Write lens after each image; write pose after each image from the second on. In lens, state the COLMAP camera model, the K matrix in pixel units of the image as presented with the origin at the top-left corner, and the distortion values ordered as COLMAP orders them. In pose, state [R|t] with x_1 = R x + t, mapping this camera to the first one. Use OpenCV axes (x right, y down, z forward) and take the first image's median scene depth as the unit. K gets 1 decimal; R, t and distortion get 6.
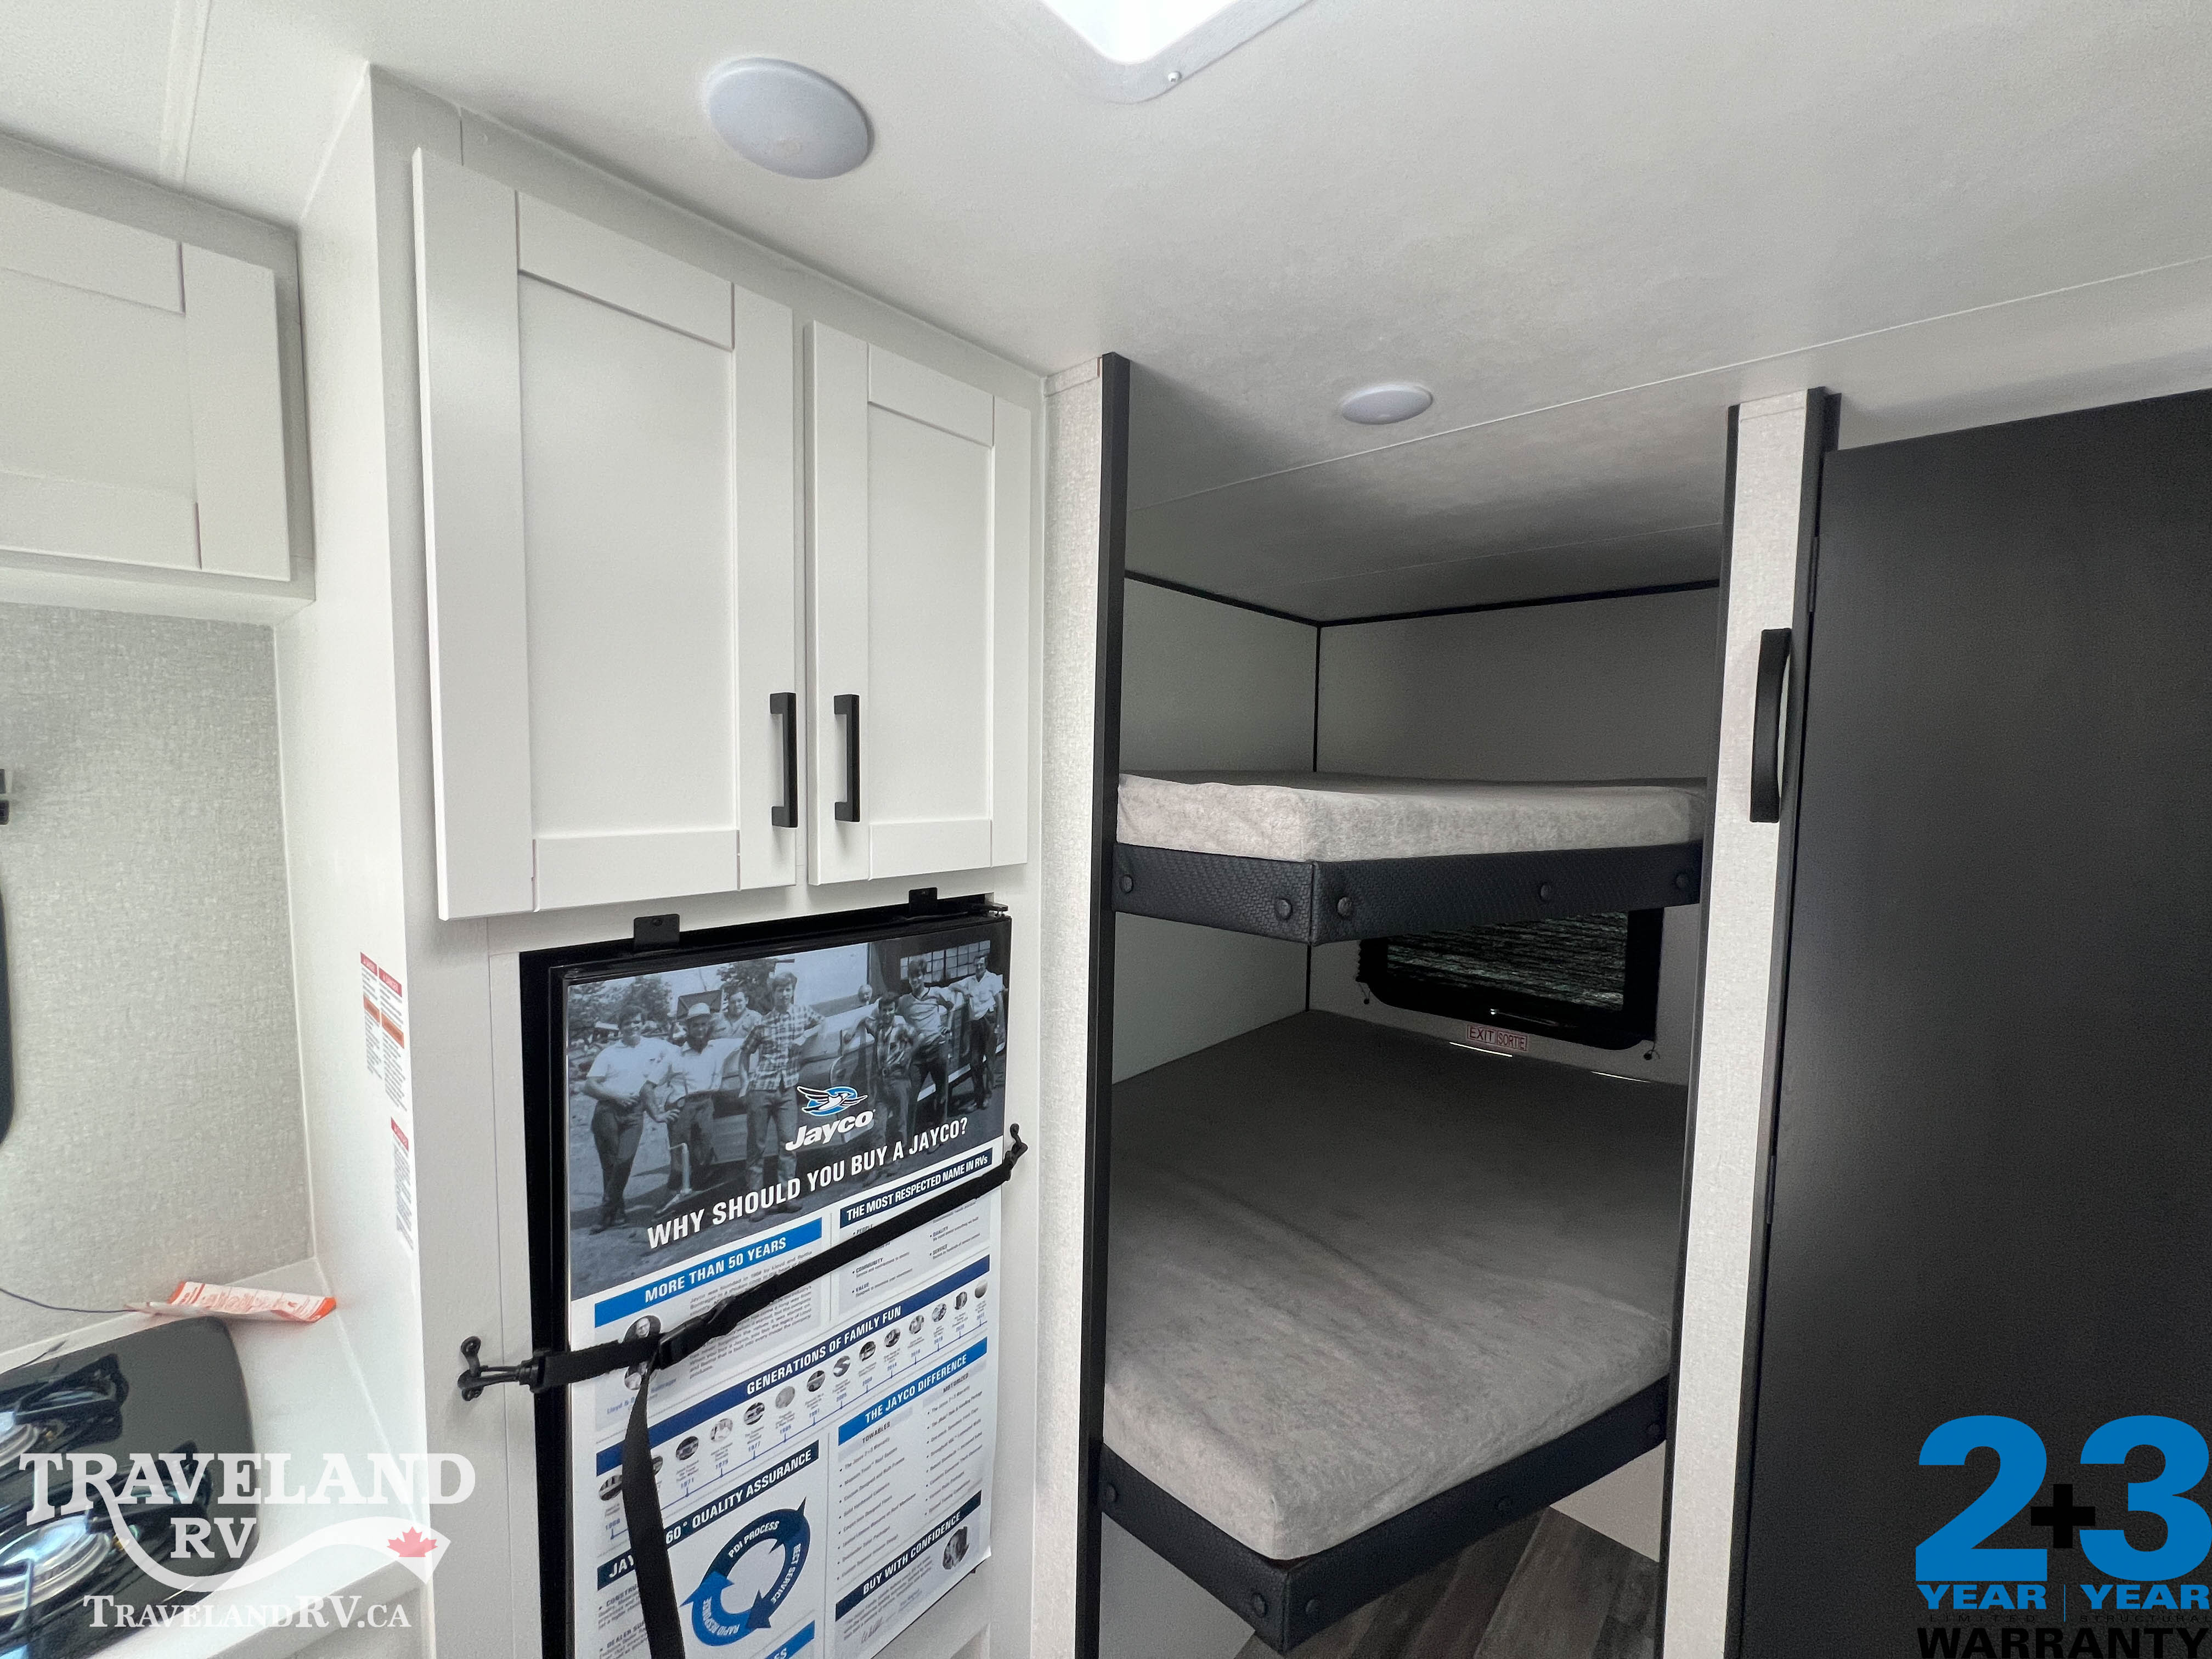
lens RADIAL K [[890.1, 0, 1099.8], [0, 890.1, 829.8], [0, 0, 1]] dist [-0.003208, 0.001430]
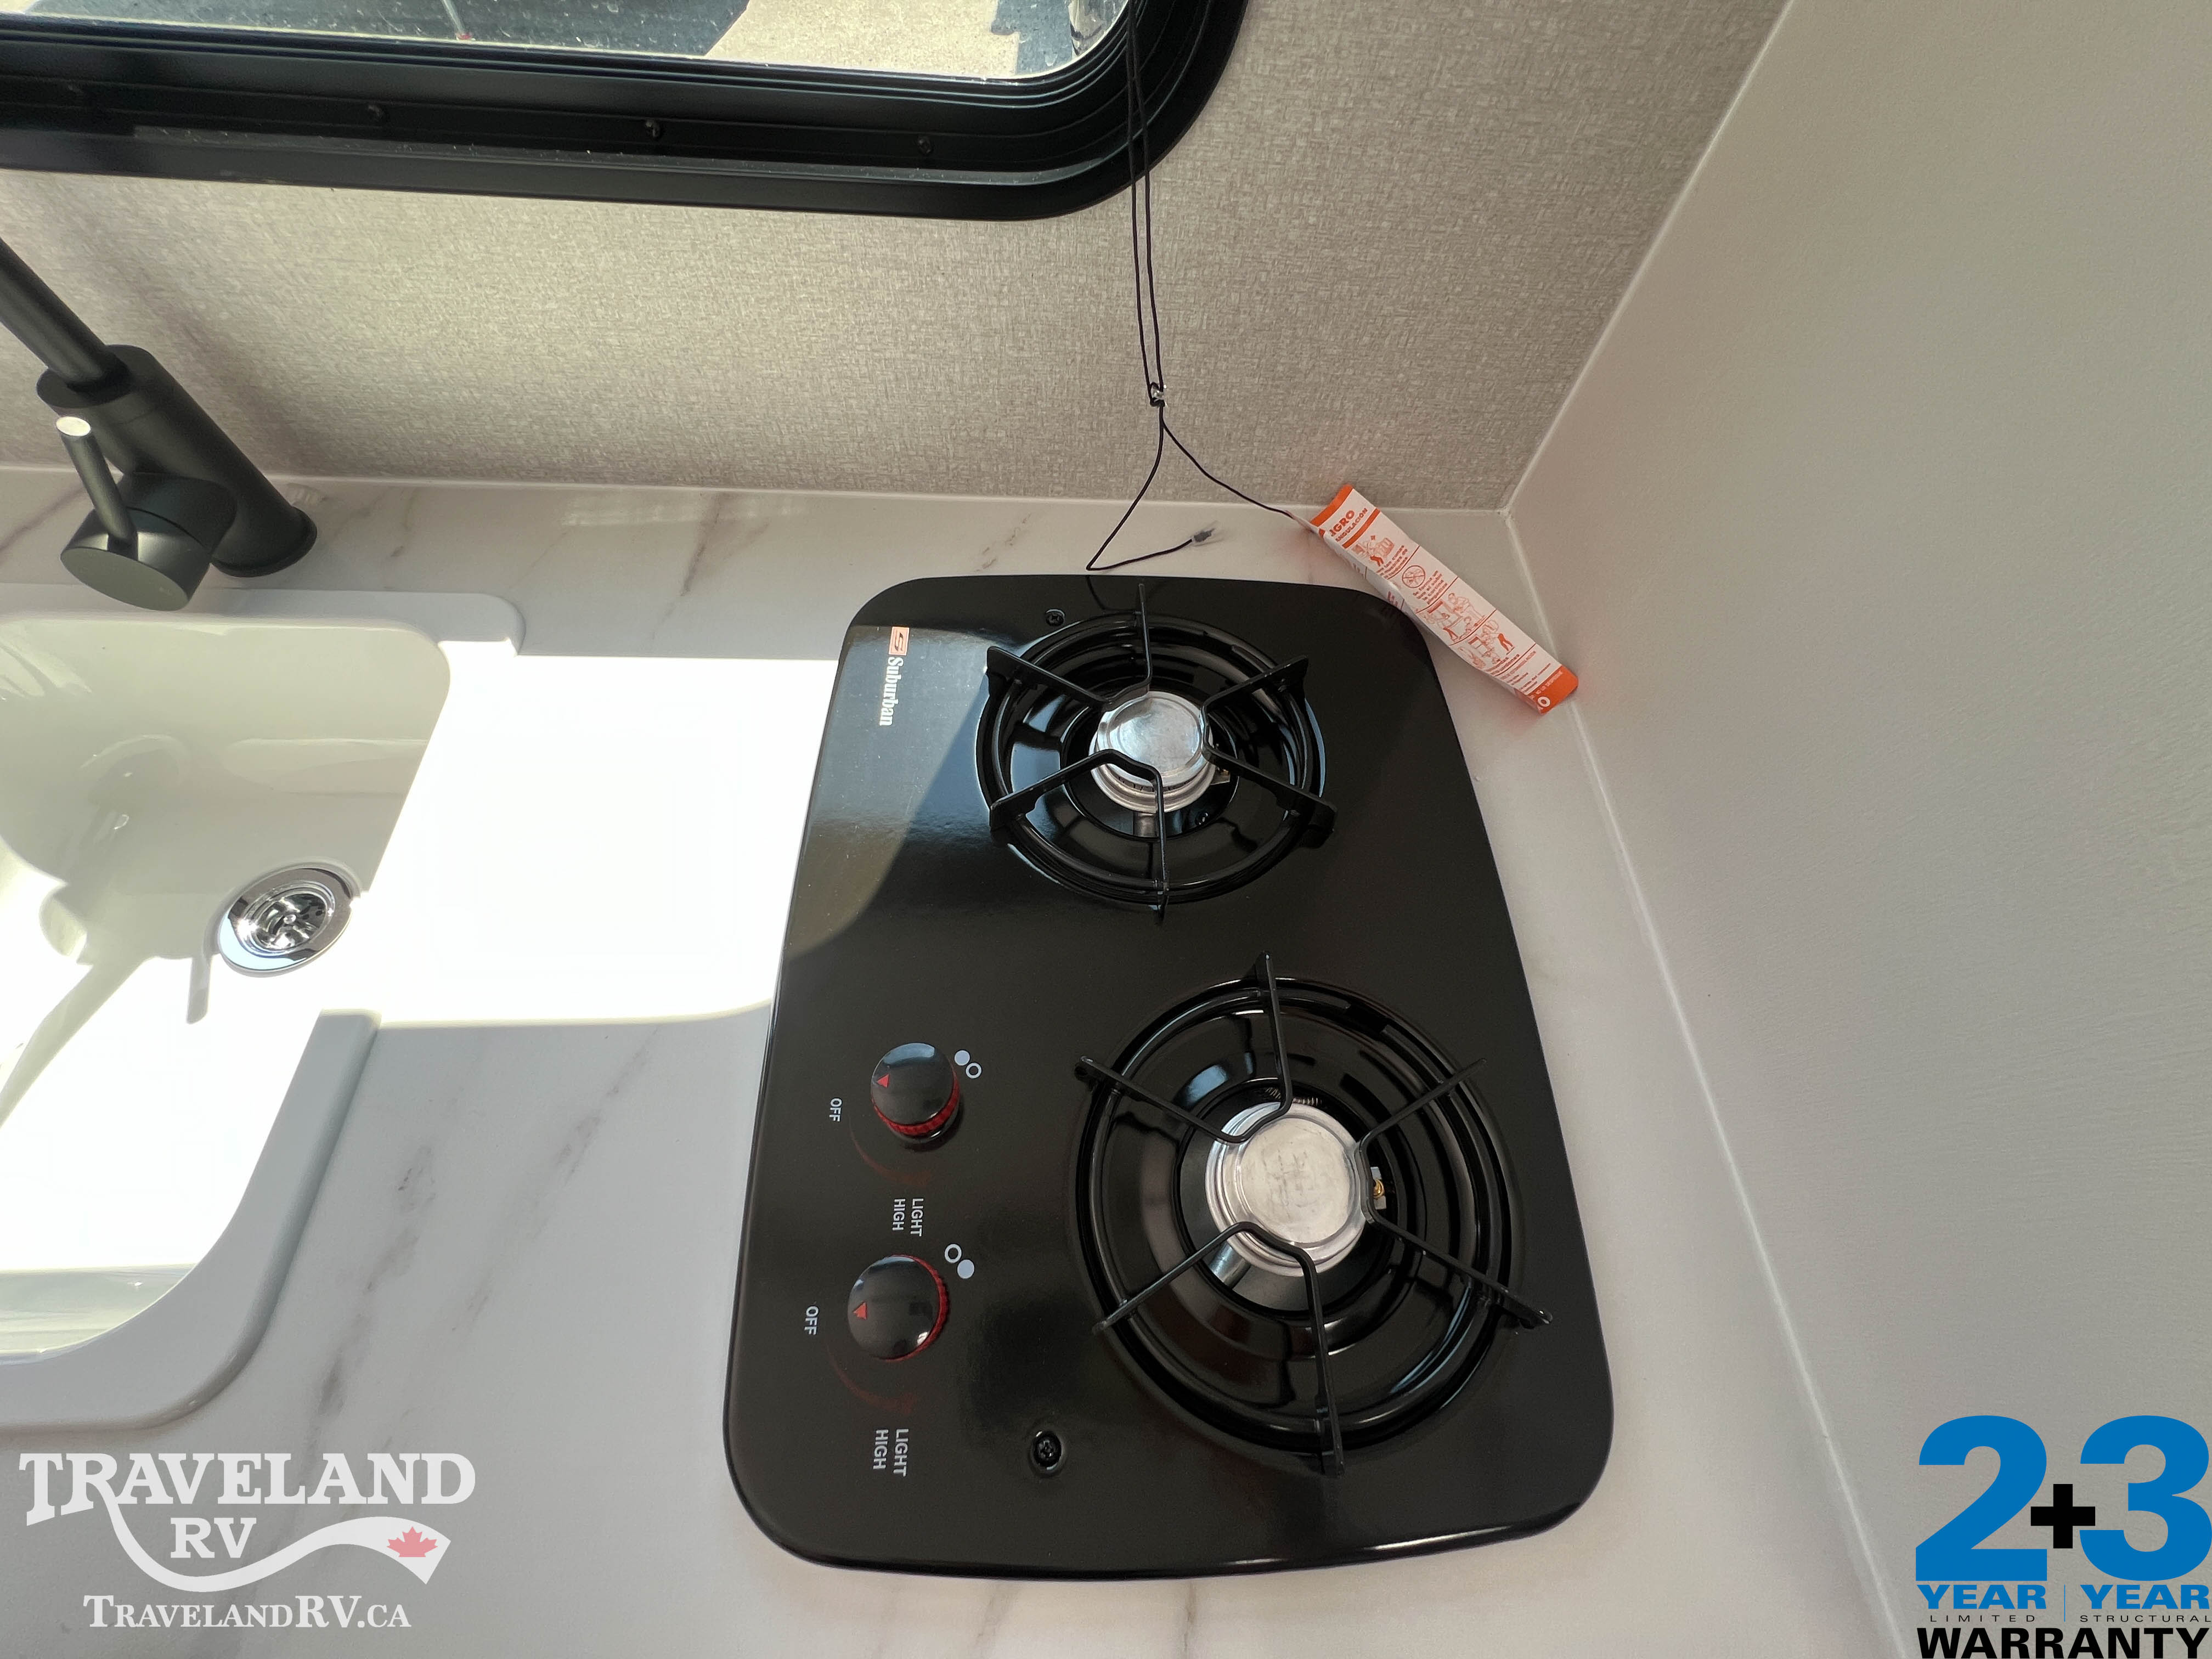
lens RADIAL K [[890.9, 0, 1100.5], [0, 890.9, 831.5], [0, 0, 1]] dist [-0.001925, 0.000019]
pose [[0.695134, 0.643044, -0.321376, -0.783681], [-0.105124, 0.533173, 0.839449, 0.166013], [0.711152, -0.549746, 0.438226, 0.503936]]
